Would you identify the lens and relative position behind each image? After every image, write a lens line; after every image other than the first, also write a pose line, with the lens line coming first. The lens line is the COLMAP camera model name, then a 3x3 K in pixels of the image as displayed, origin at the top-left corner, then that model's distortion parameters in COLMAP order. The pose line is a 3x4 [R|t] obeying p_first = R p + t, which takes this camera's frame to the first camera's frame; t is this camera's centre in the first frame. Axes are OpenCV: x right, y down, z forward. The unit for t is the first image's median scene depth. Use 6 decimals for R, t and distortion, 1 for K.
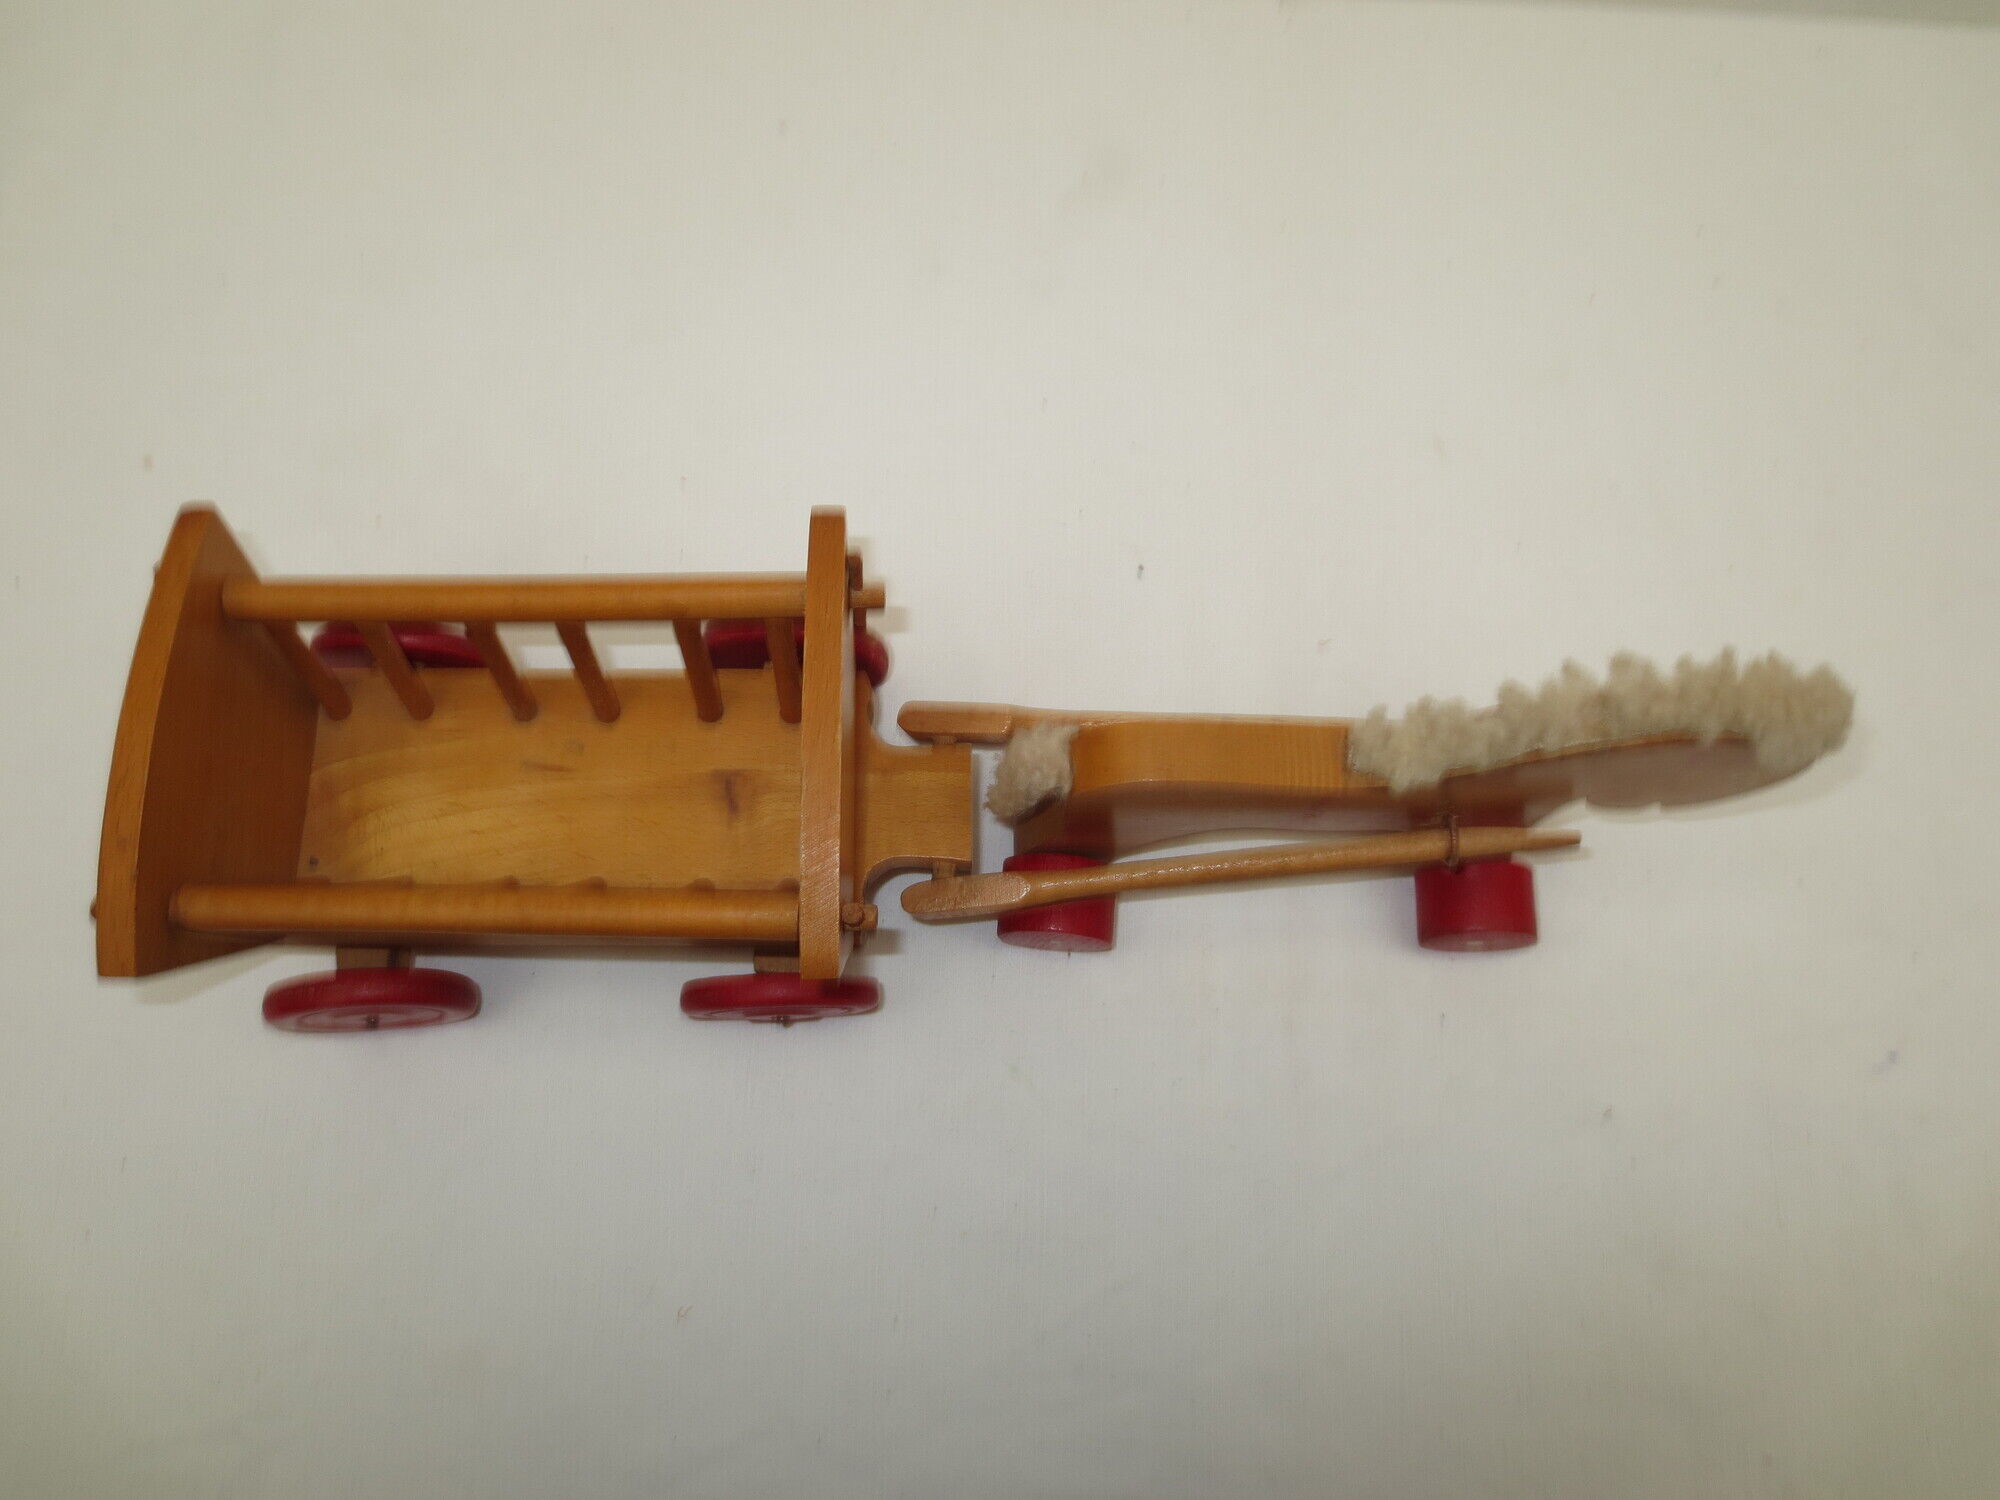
lens RADIAL K [[1392.0, 0, 997.0], [0, 1392.0, 754.6], [0, 0, 1]] dist [-0.017193, -0.001226]
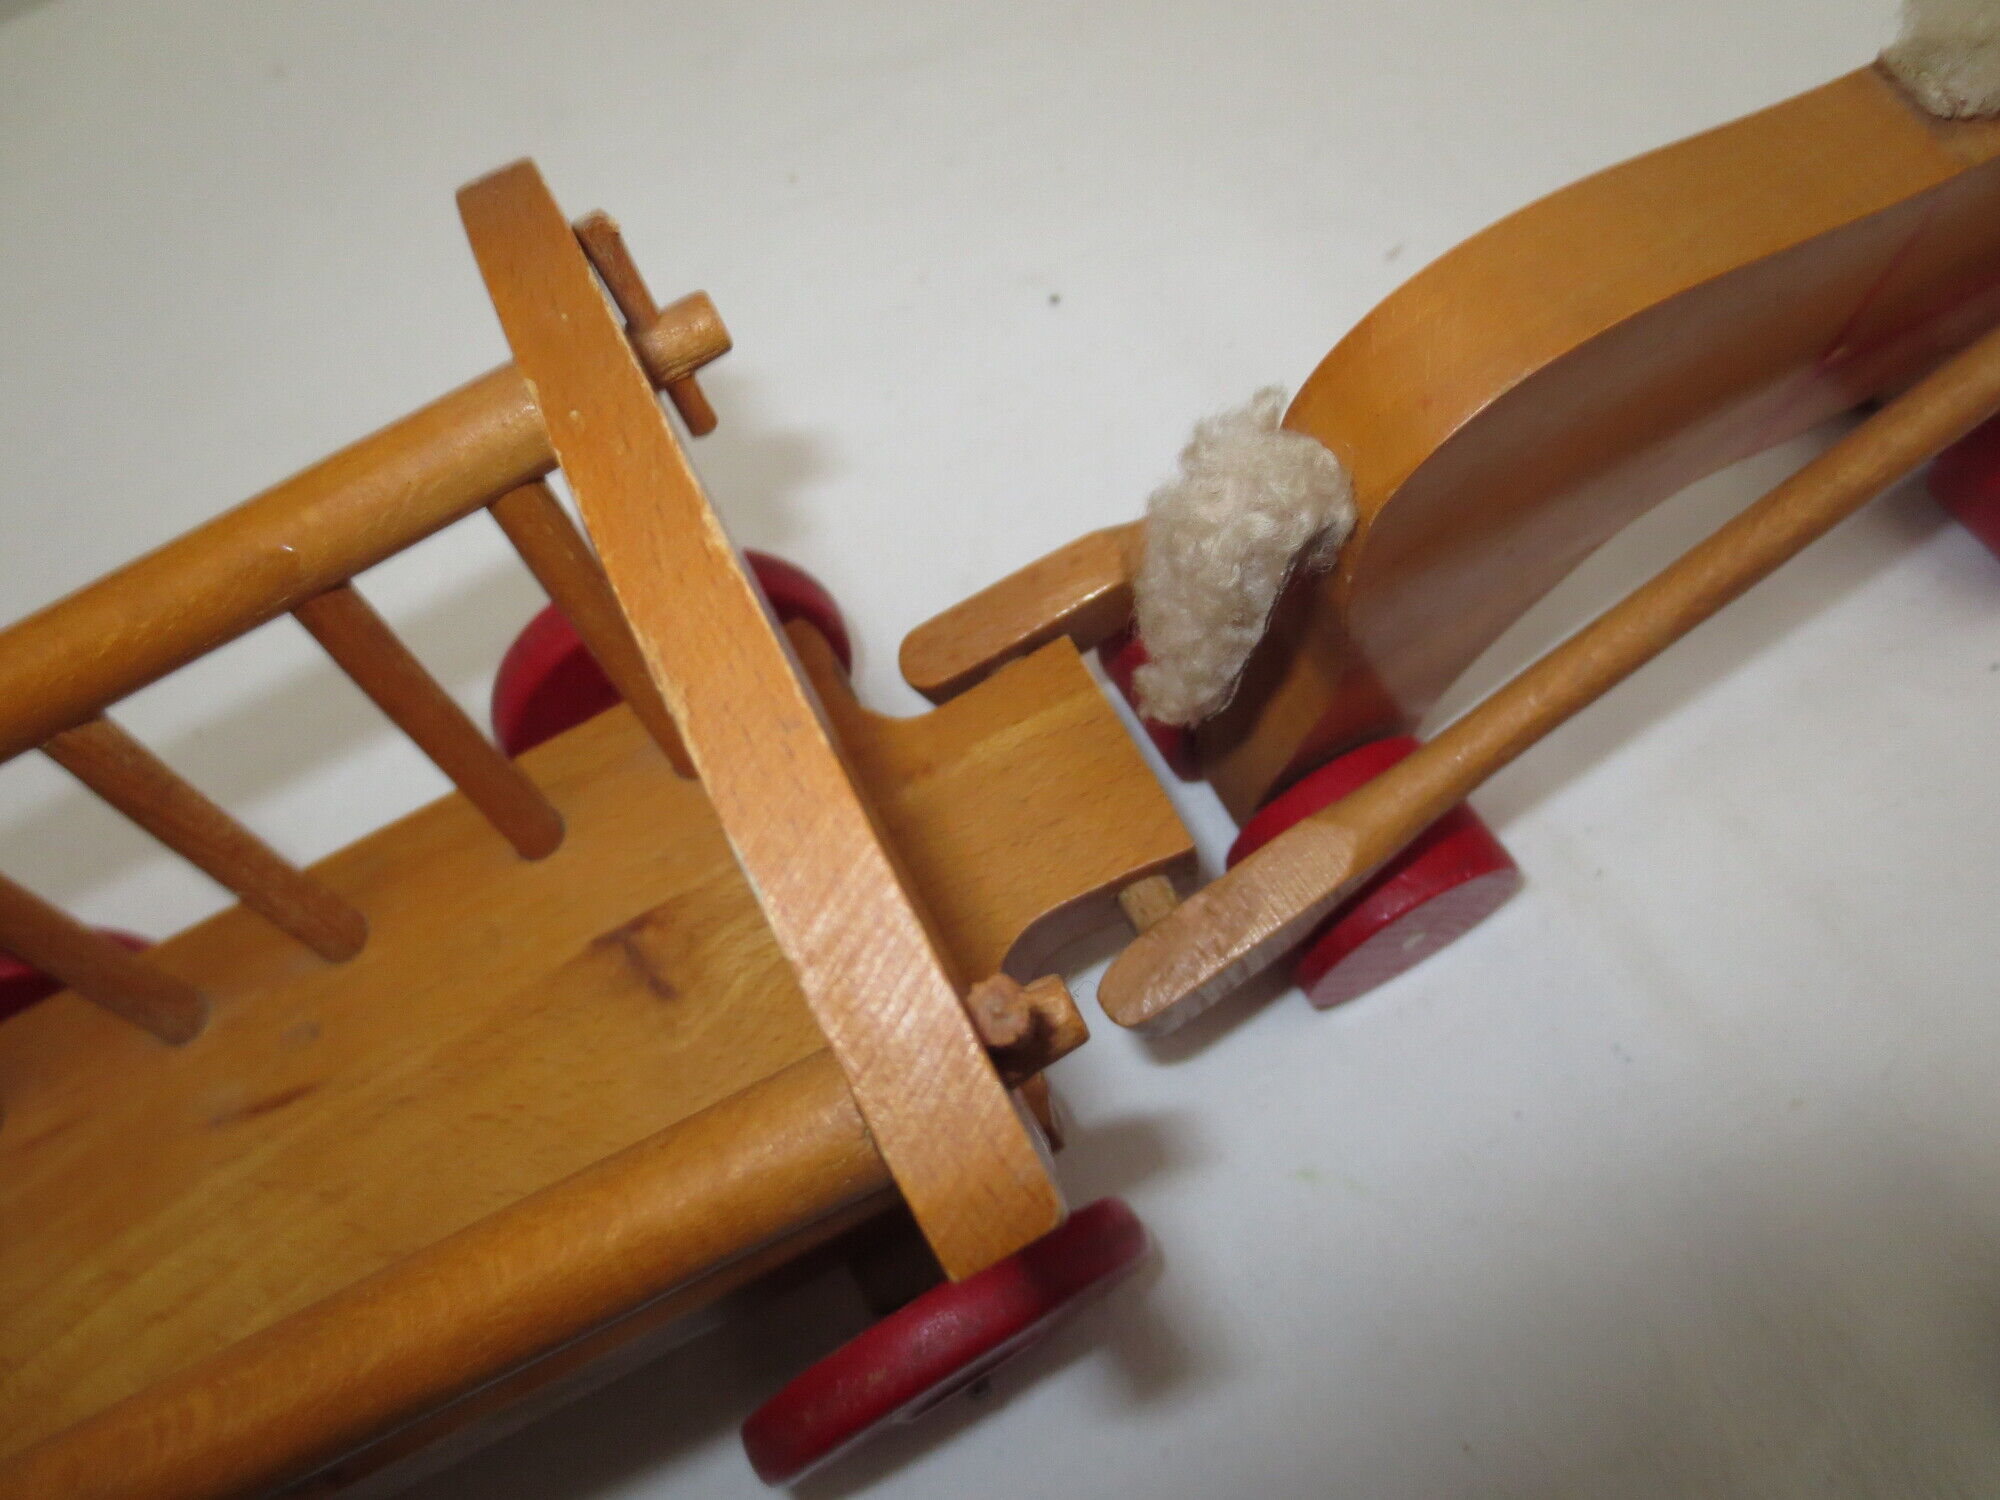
lens RADIAL K [[1392.0, 0, 1004.4], [0, 1392.0, 743.1], [0, 0, 1]] dist [-0.017193, -0.001226]
pose [[0.883722, -0.466698, 0.035050, -0.068973], [0.467505, 0.876797, -0.112544, 0.069521], [0.021792, 0.115844, 0.993028, 0.541078]]
